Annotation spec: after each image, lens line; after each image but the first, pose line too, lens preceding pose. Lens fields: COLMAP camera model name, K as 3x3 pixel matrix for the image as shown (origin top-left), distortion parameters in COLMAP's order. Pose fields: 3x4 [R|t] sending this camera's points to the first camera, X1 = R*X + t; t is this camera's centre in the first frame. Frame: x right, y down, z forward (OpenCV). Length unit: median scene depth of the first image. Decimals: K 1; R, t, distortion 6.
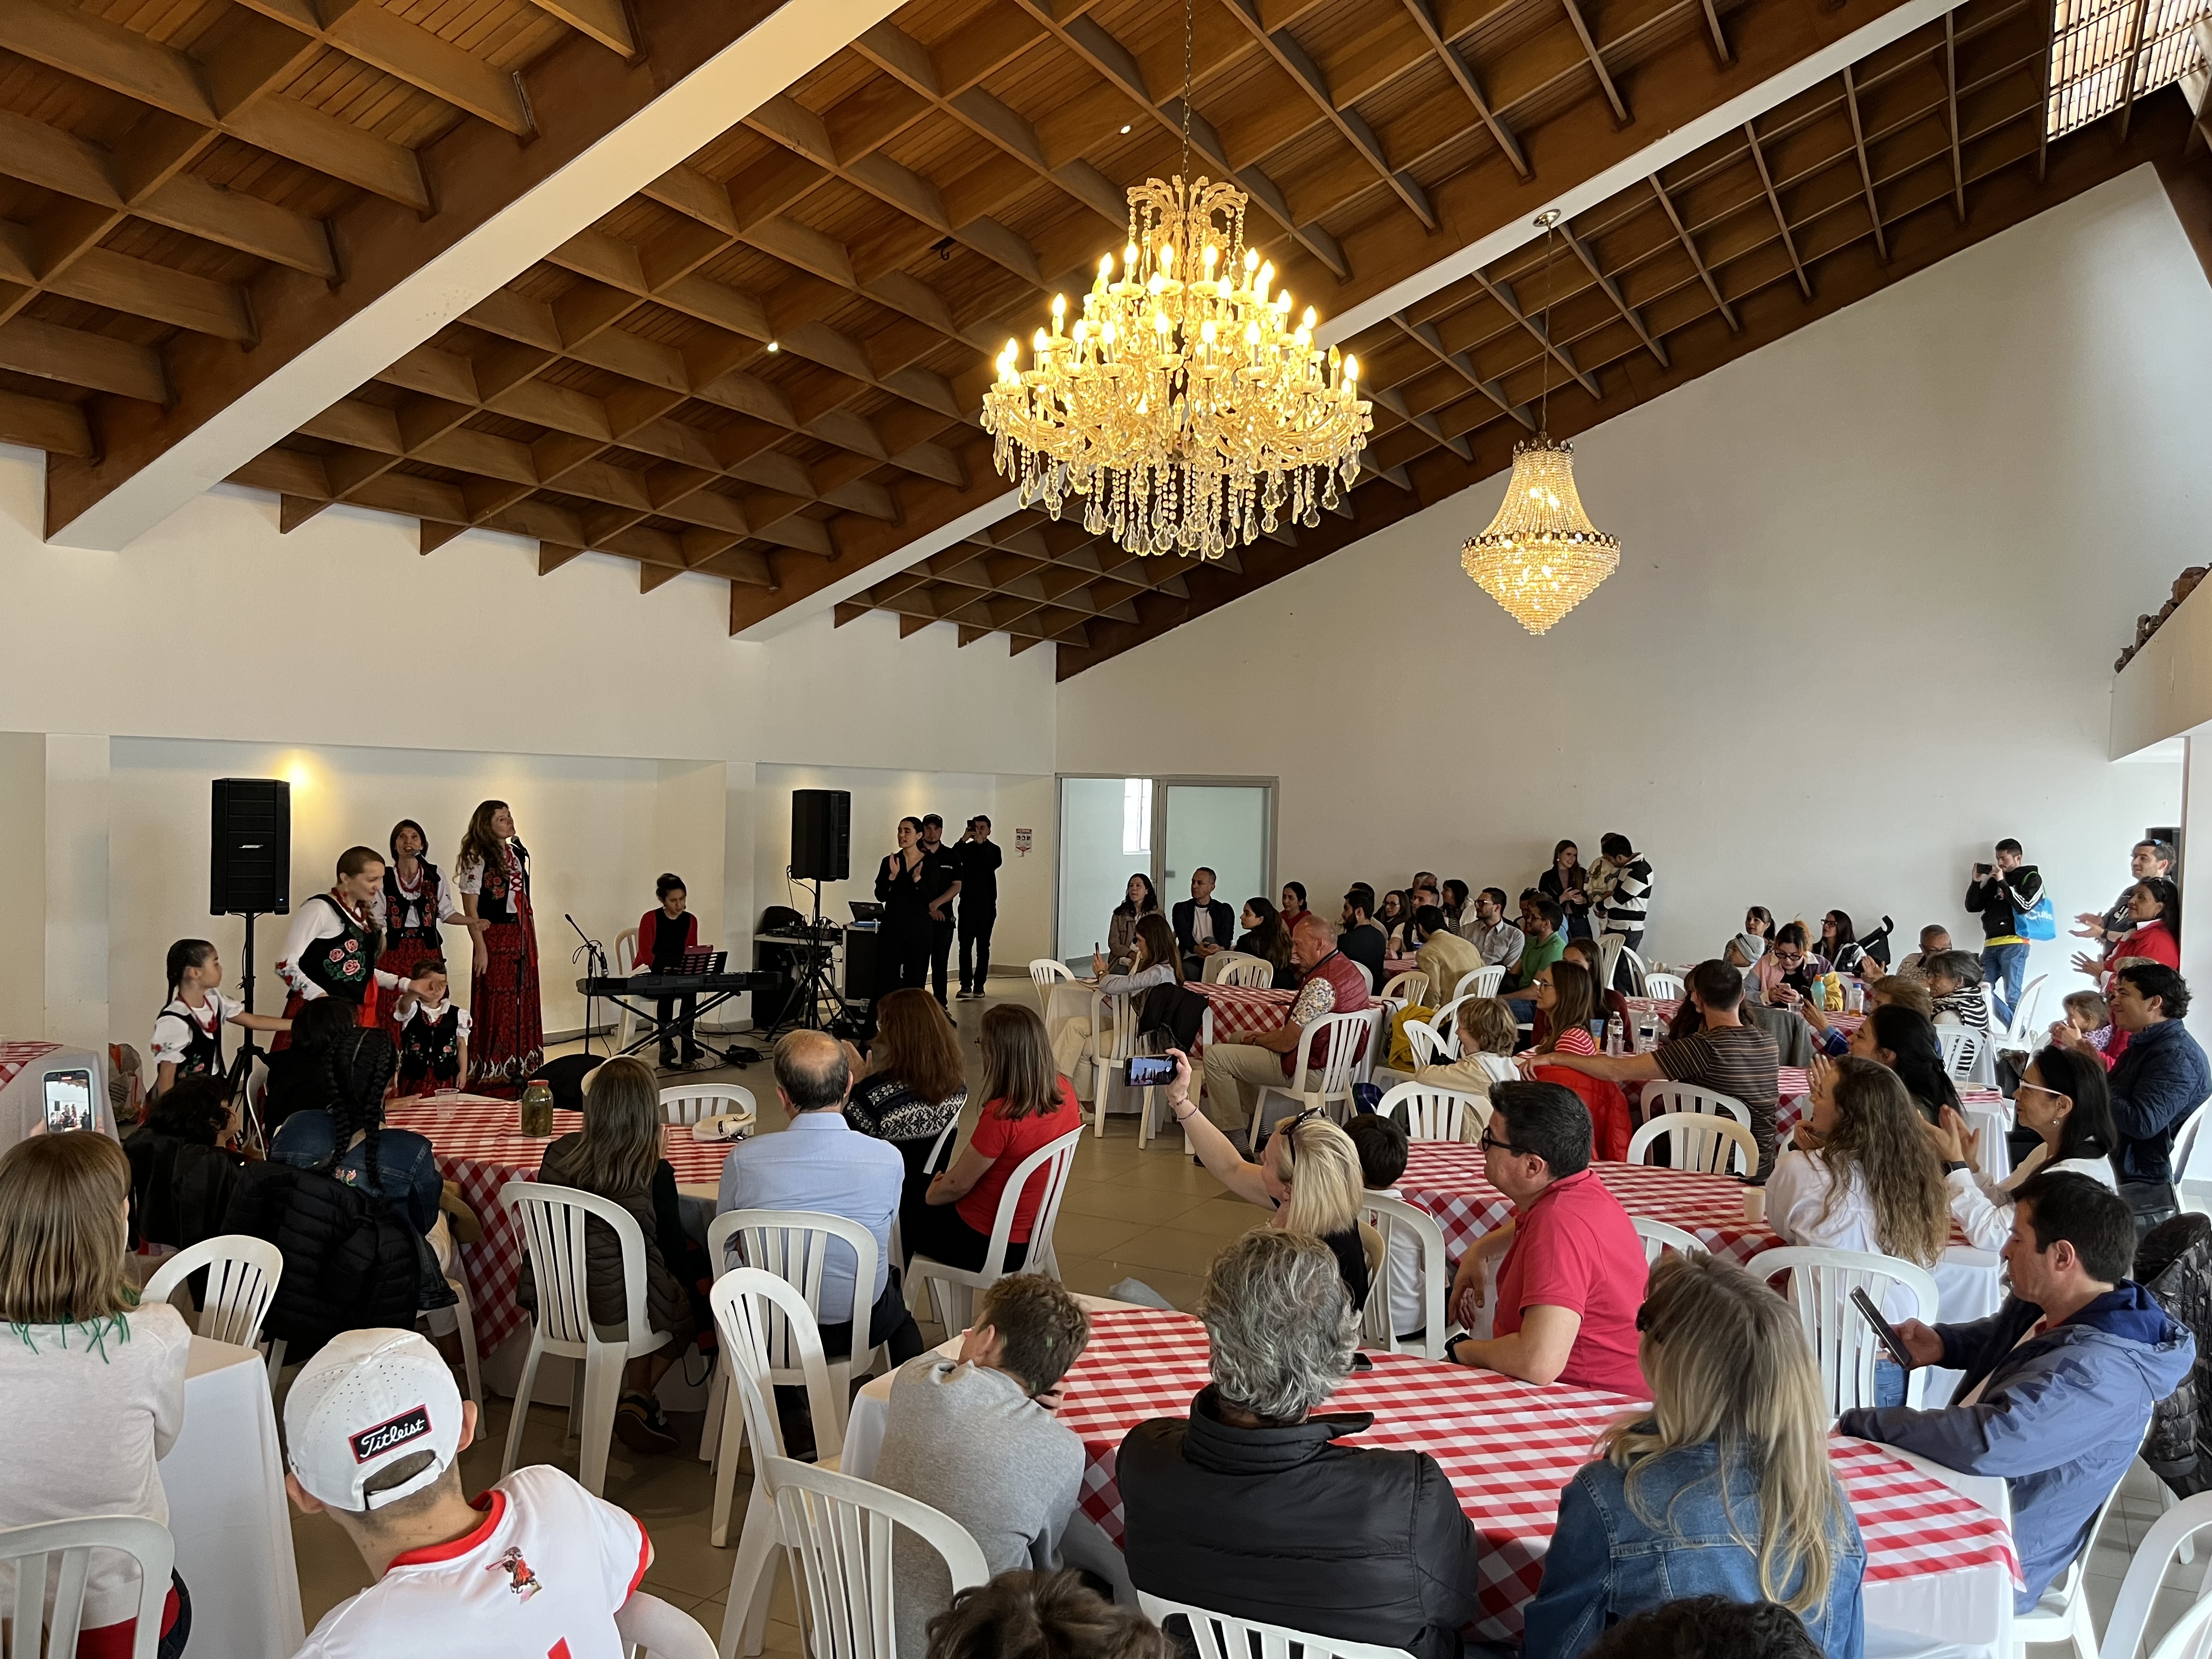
lens RADIAL K [[1670.5, 0, 1106.2], [0, 1670.5, 870.7], [0, 0, 1]] dist [0.004168, -0.007873]
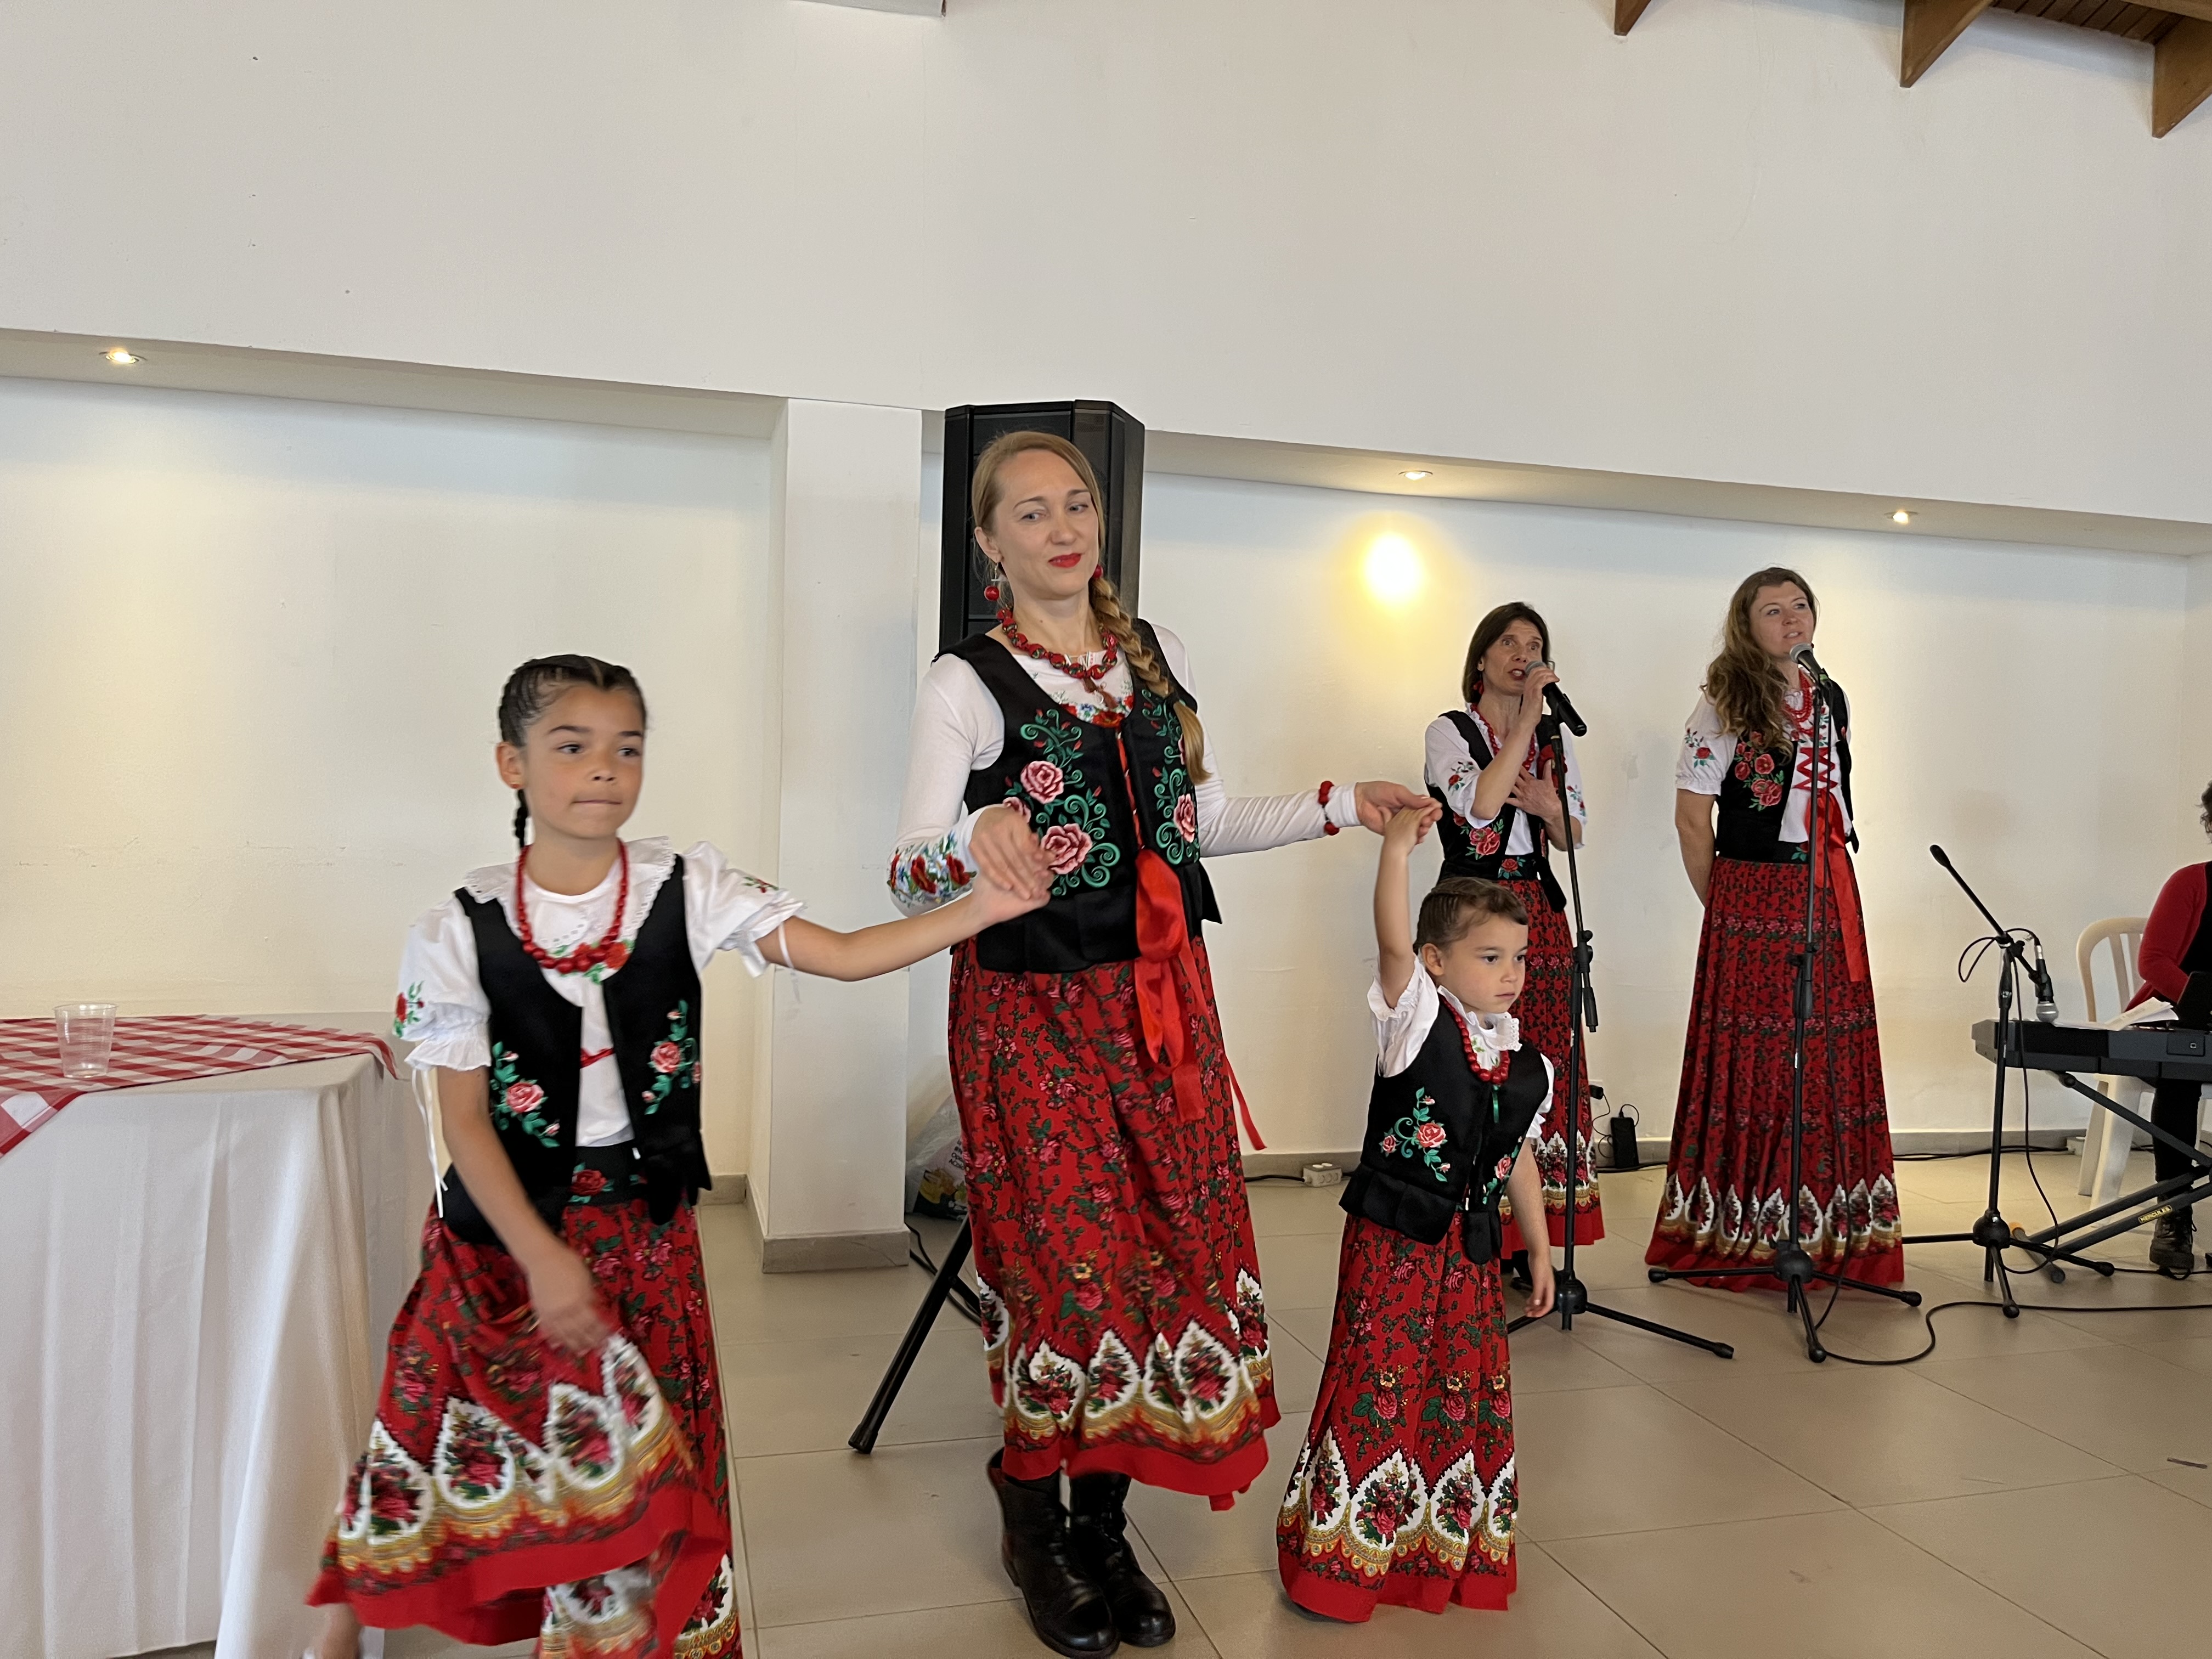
lens RADIAL K [[1670.5, 0, 1106.2], [0, 1670.5, 870.7], [0, 0, 1]] dist [0.004168, -0.007873]
pose [[0.687384, 0.010324, -0.726221, -0.163071], [-0.034997, 0.999208, -0.018921, 0.042236], [0.725451, 0.038421, 0.687201, 0.554994]]
